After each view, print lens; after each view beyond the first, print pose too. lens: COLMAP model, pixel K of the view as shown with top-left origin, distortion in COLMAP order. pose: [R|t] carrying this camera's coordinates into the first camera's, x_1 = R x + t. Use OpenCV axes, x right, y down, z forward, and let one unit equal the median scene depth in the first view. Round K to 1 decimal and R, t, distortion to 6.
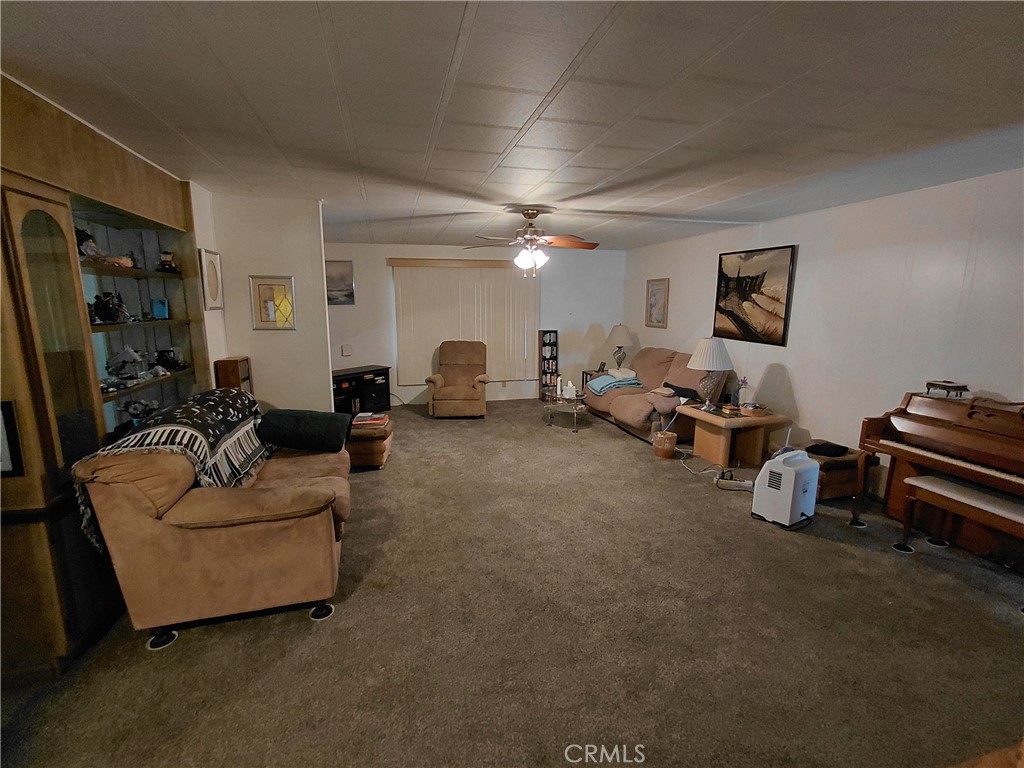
lens RADIAL K [[471.8, 0, 505.9], [0, 471.8, 384.0], [0, 0, 1]] dist [-0.002753, -0.000711]
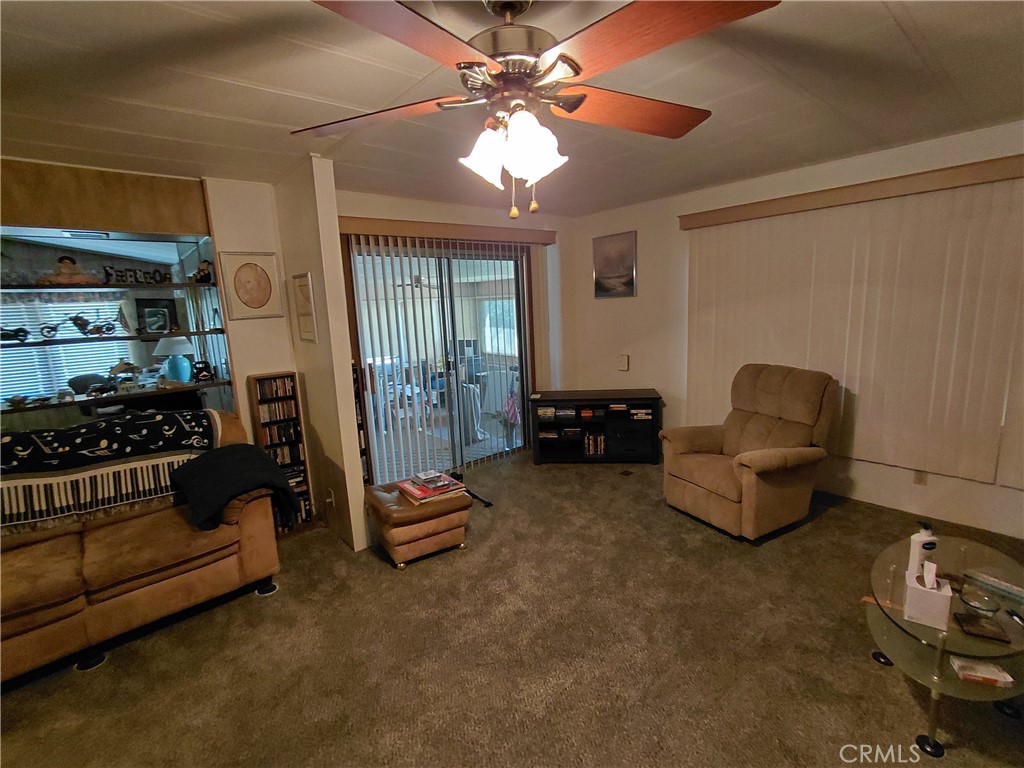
lens RADIAL K [[471.8, 0, 505.9], [0, 471.8, 384.0], [0, 0, 1]] dist [-0.002753, -0.000711]
pose [[0.443388, 0.137898, -0.885659, 0.218779], [-0.109945, 0.989000, 0.098946, -0.095307], [0.889561, 0.053503, 0.453672, 0.559750]]
